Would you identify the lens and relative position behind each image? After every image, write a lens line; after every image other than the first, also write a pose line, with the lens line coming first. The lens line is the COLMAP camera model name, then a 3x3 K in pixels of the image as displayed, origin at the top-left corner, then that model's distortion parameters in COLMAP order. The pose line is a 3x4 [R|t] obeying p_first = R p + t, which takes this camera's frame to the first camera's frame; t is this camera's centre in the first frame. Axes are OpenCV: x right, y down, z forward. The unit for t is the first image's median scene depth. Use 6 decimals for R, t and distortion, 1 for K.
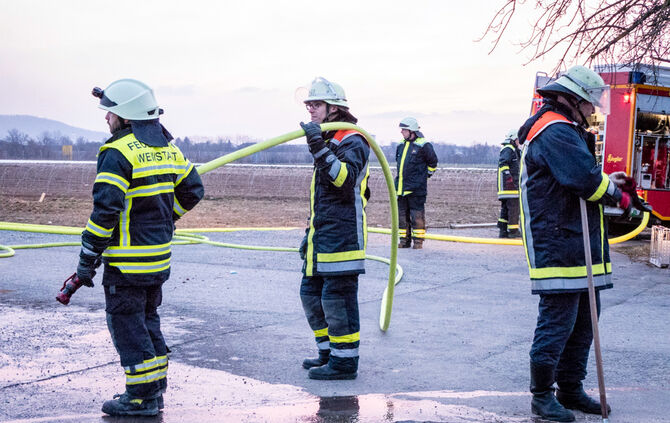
lens RADIAL K [[1279.2, 0, 341.9], [0, 1279.2, 211.2], [0, 0, 1]] dist [0.079841, 0.000000]
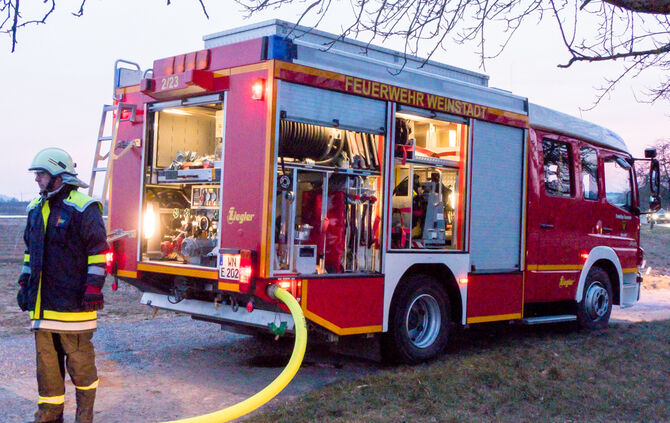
lens RADIAL K [[757.9, 0, 335.0], [0, 757.9, 211.9], [0, 0, 1]] dist [-0.033336, 0.000000]
pose [[0.982064, -0.021522, 0.187318, 0.193103], [0.029290, 0.998818, -0.038798, -0.030100], [-0.186261, 0.043589, 0.981533, 0.707869]]
